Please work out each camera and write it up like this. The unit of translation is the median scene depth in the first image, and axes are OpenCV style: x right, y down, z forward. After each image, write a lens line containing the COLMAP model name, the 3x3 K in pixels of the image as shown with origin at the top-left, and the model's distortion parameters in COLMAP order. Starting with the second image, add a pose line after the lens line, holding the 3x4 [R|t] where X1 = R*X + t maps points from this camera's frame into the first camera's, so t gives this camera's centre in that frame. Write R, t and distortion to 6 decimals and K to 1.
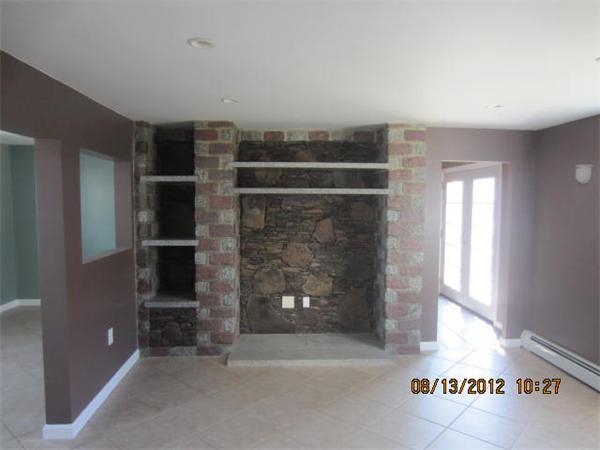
lens RADIAL K [[426.0, 0, 300.0], [0, 426.0, 225.0], [0, 0, 1]] dist [-0.026576, 0.005476]
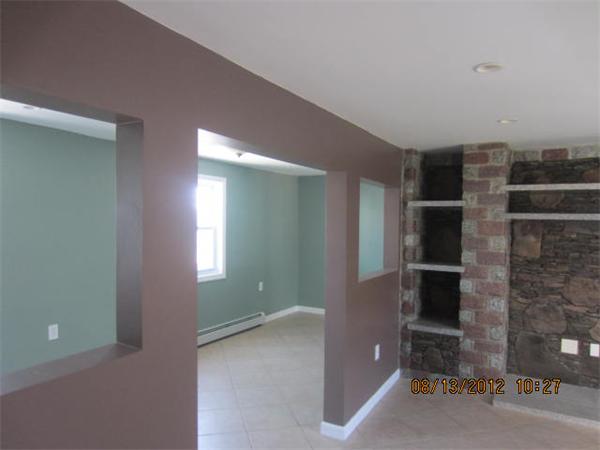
lens RADIAL K [[426.0, 0, 300.0], [0, 426.0, 225.0], [0, 0, 1]] dist [-0.026576, 0.005476]
pose [[0.838453, 0.017061, -0.544707, -0.028089], [-0.045964, 0.998162, -0.039488, -0.003913], [0.543032, 0.058146, 0.837696, -0.014888]]
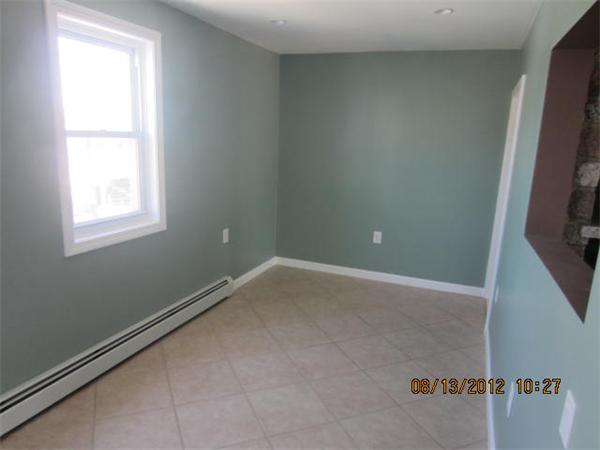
lens RADIAL K [[426.0, 0, 300.0], [0, 426.0, 225.0], [0, 0, 1]] dist [-0.026576, 0.005476]
pose [[0.903056, 0.124878, -0.410969, -0.446312], [-0.066831, 0.986002, 0.152755, -0.014612], [0.424292, -0.110480, 0.898761, 0.433675]]
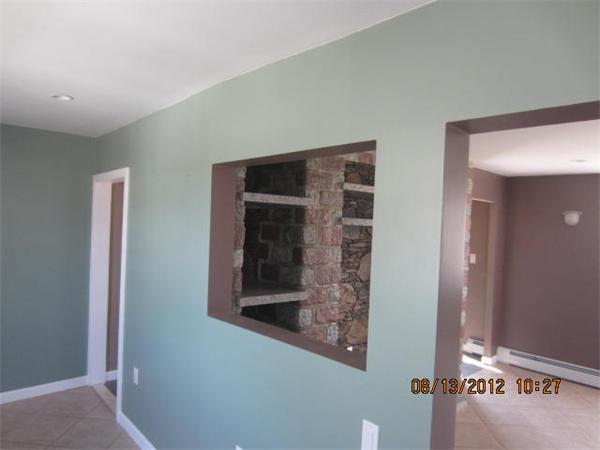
lens RADIAL K [[426.0, 0, 300.0], [0, 426.0, 225.0], [0, 0, 1]] dist [-0.026576, 0.005476]
pose [[0.780275, 0.024713, 0.624948, -0.665941], [-0.001607, 0.999295, -0.037510, -0.044588], [-0.625434, 0.028264, 0.779765, 0.454311]]
